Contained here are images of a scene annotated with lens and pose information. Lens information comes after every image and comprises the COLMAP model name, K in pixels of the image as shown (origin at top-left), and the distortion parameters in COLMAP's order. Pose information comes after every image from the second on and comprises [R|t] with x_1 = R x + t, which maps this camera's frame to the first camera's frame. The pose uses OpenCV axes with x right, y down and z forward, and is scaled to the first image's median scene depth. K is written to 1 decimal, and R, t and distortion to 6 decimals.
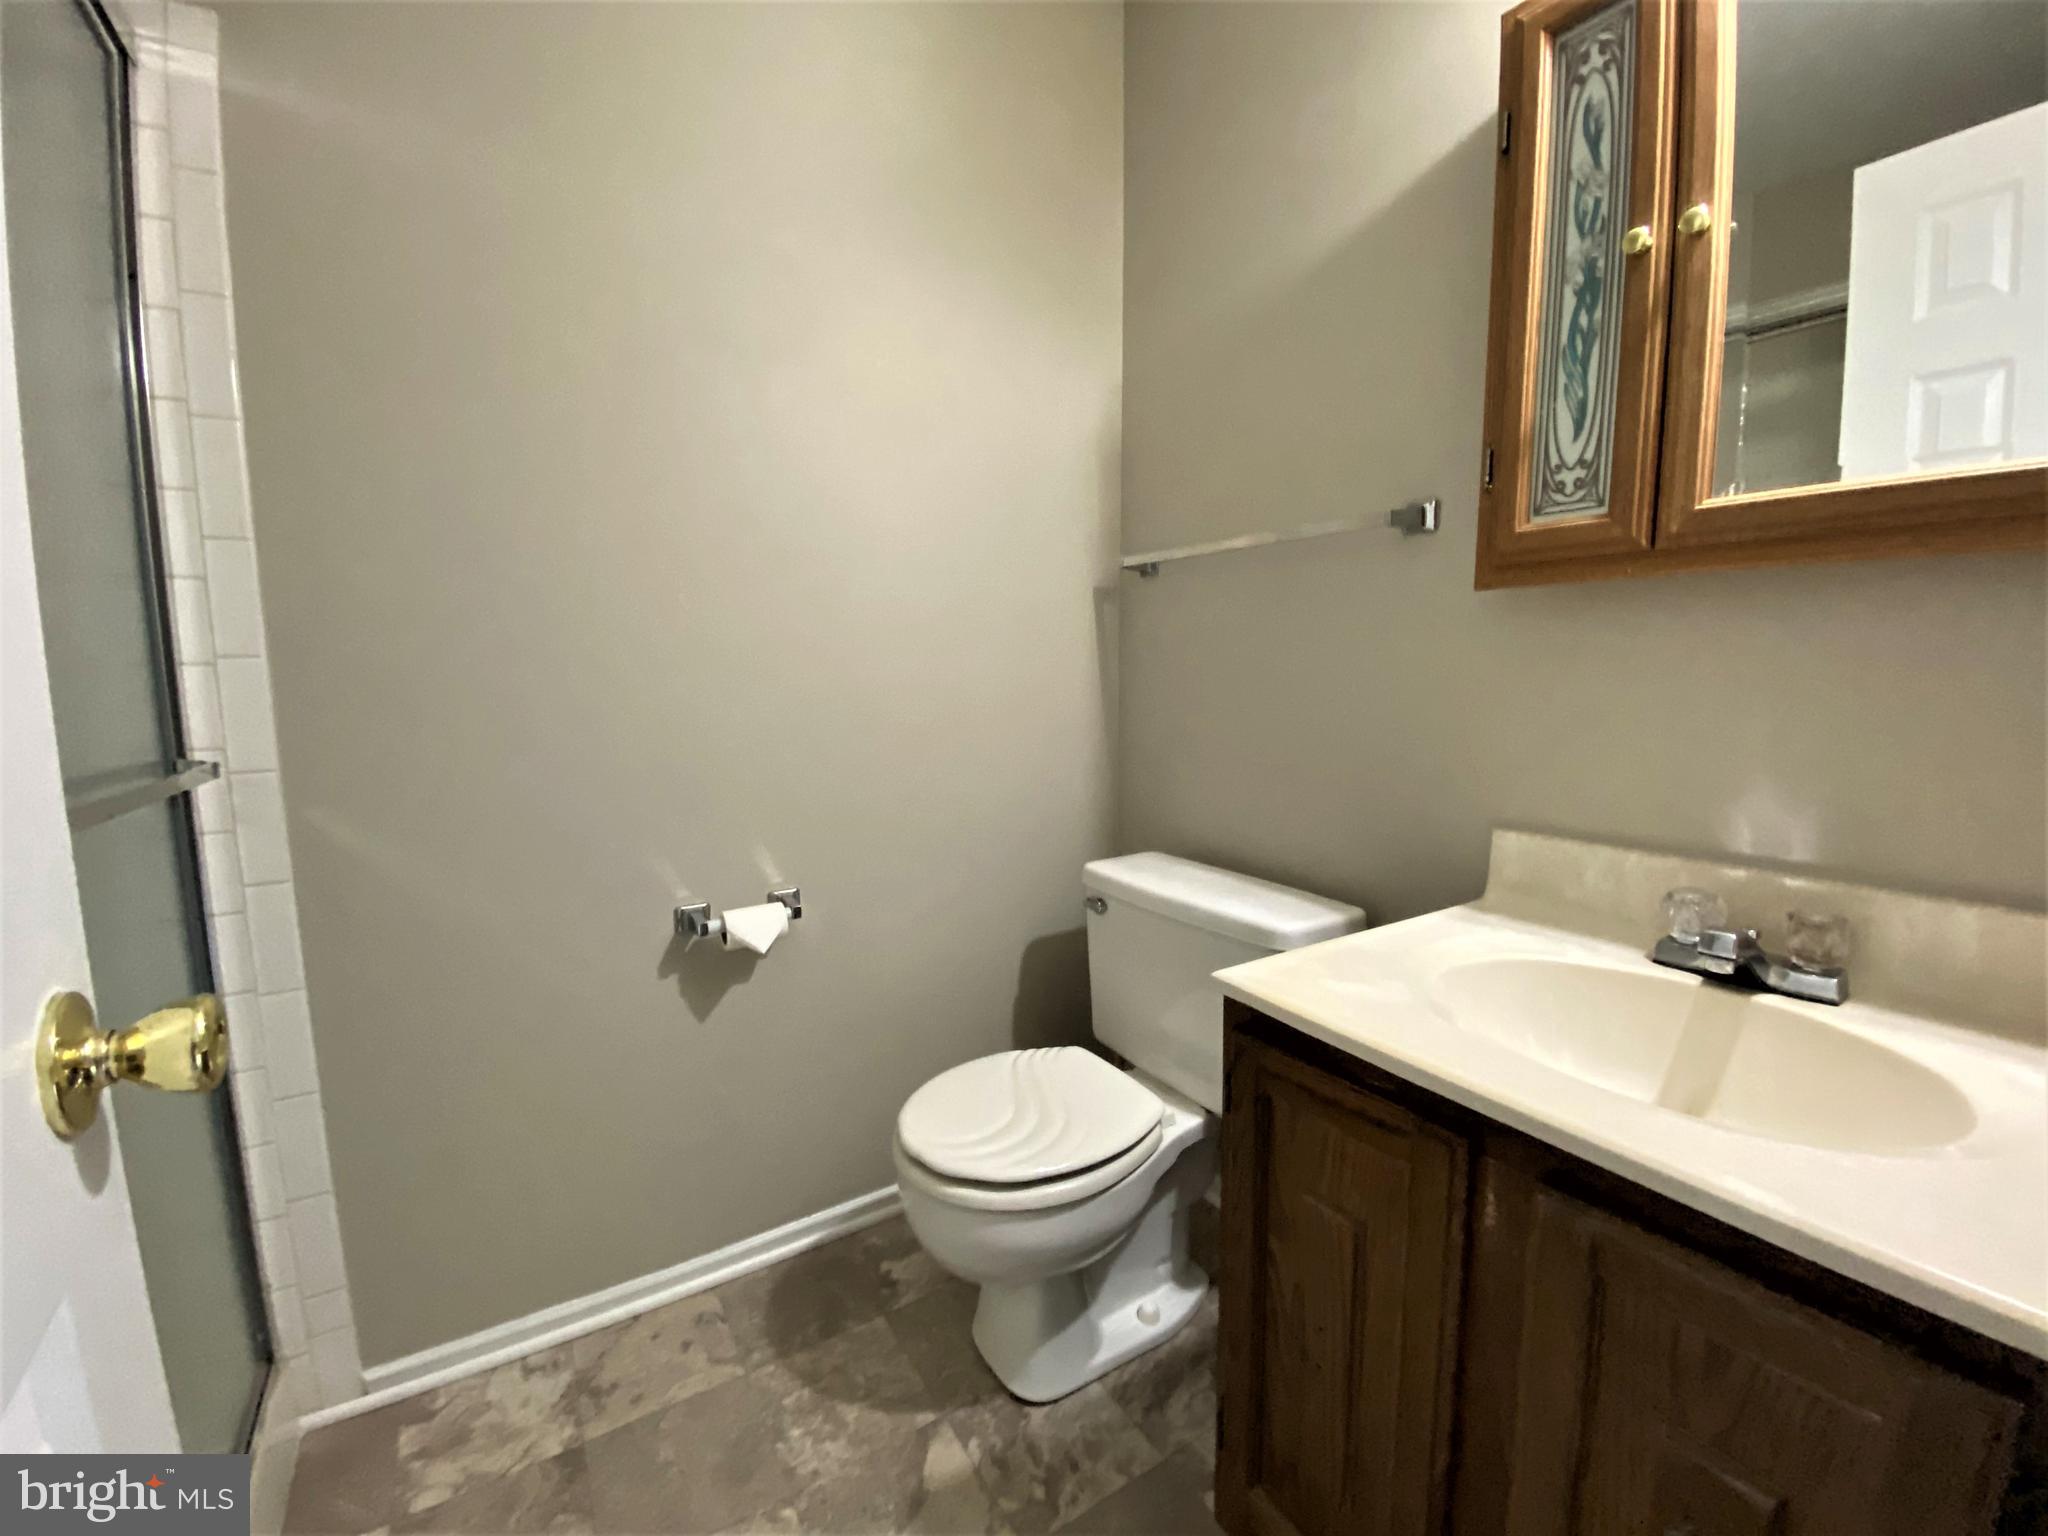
lens RADIAL K [[854.3, 0, 1023.7], [0, 854.3, 772.7], [0, 0, 1]] dist [0.038475, -0.021321]
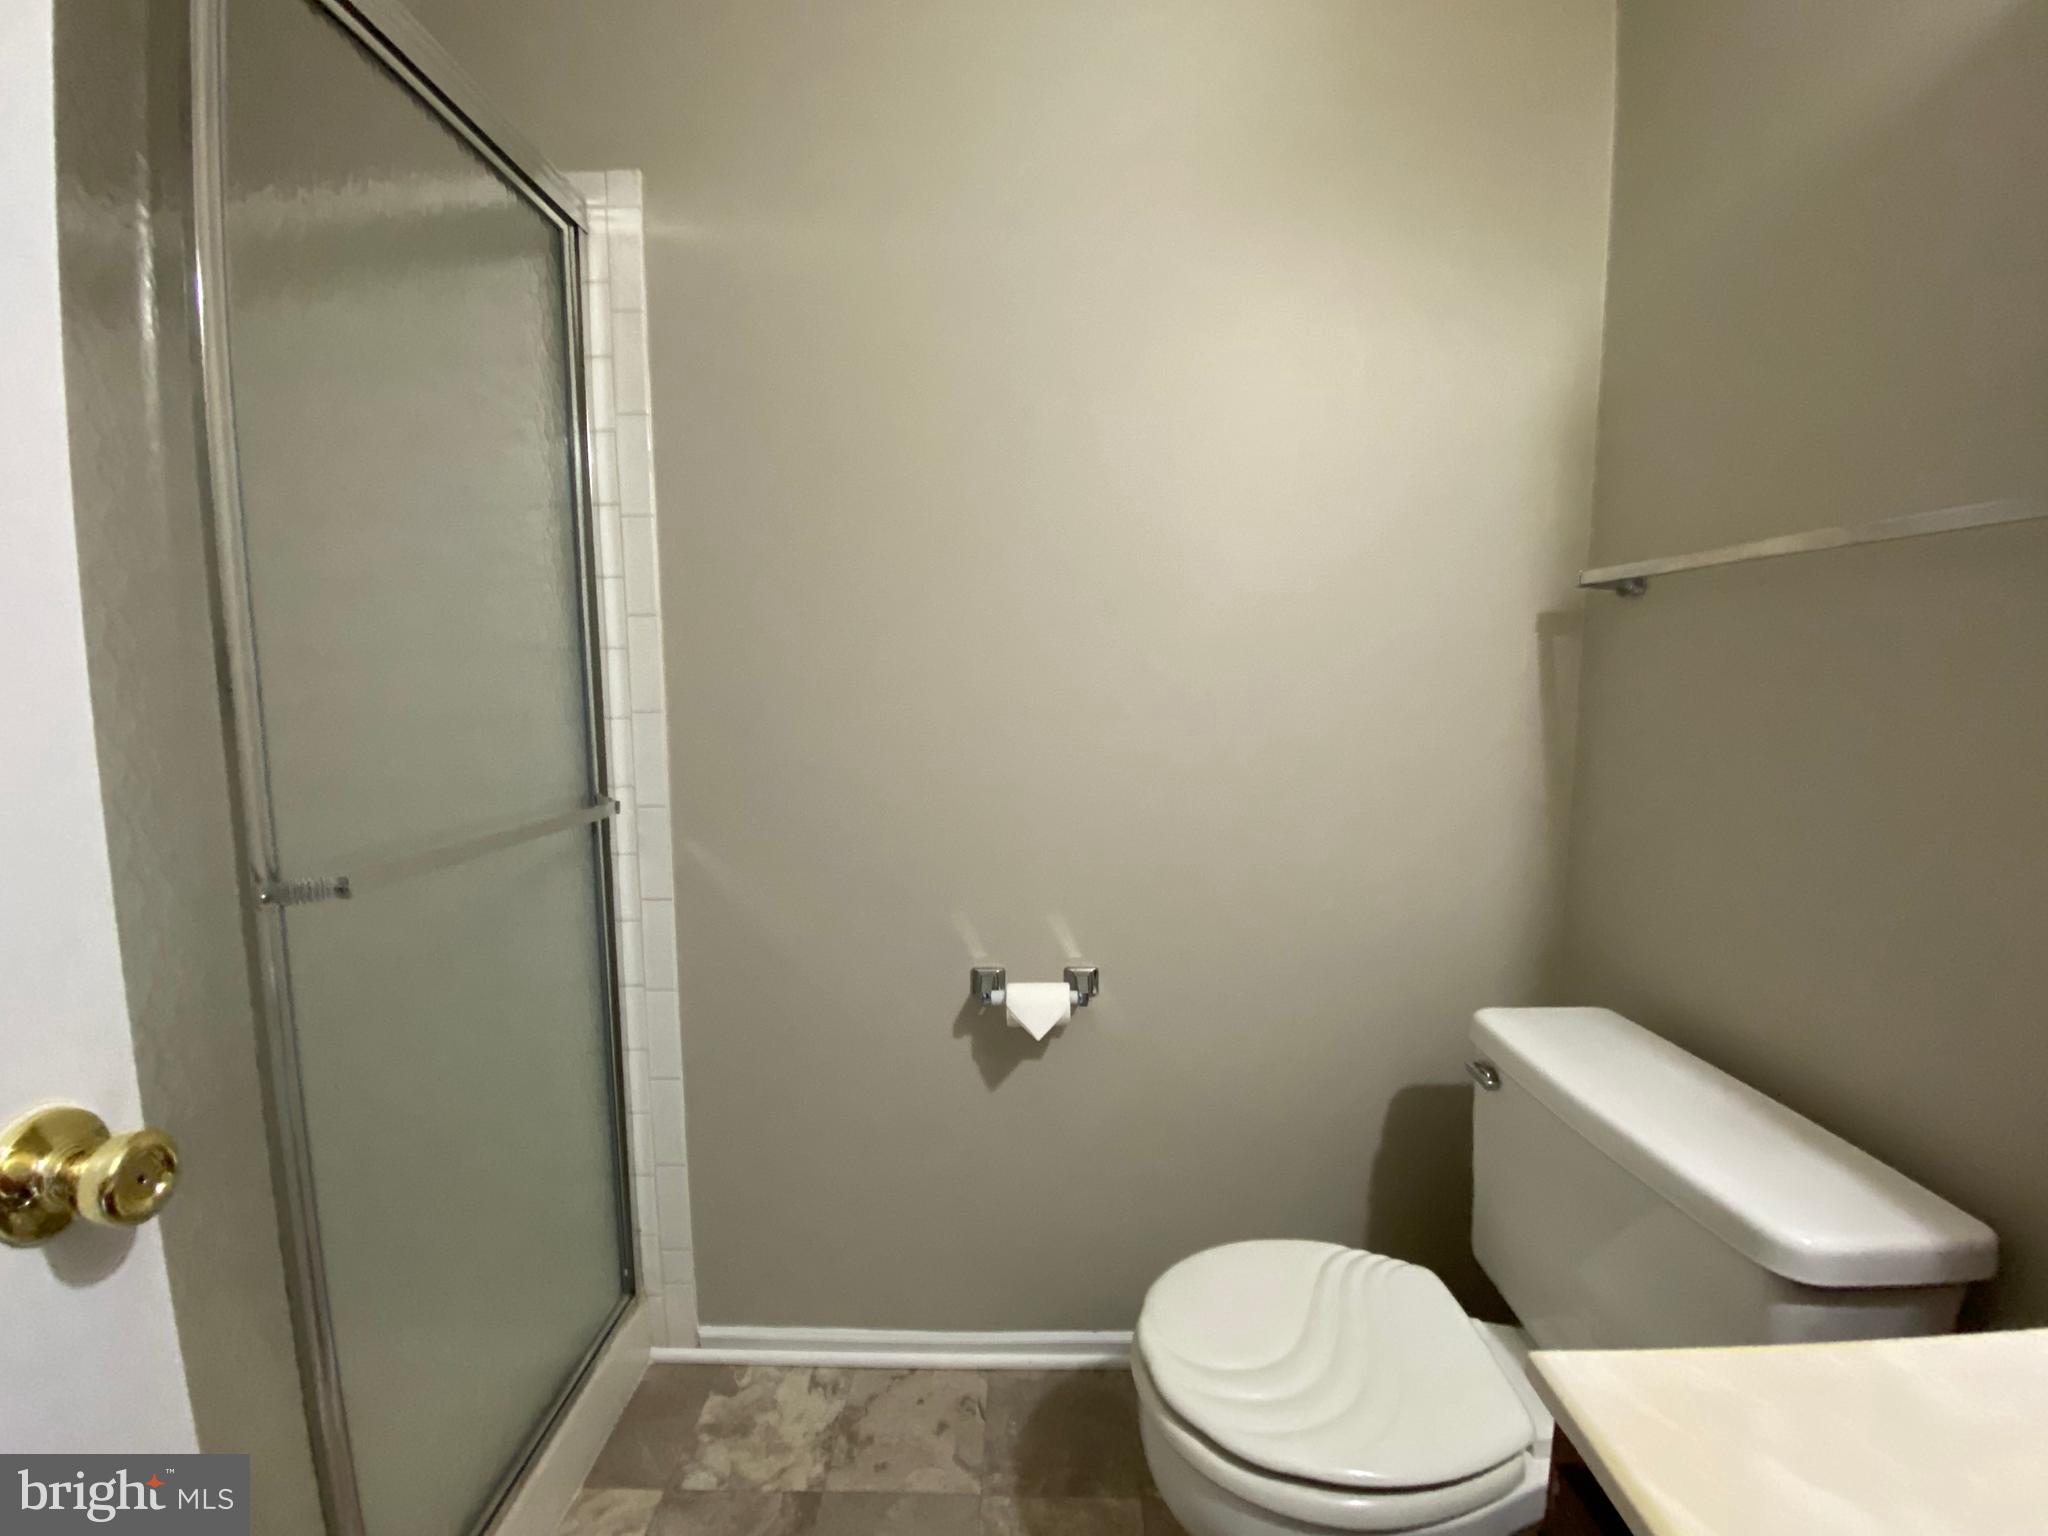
lens RADIAL K [[854.3, 0, 1023.7], [0, 854.3, 772.7], [0, 0, 1]] dist [0.038475, -0.021321]
pose [[0.838044, 0.071018, -0.540962, 0.166174], [-0.072346, 0.997202, 0.018837, -0.093971], [0.540785, 0.023350, 0.840836, 0.237655]]
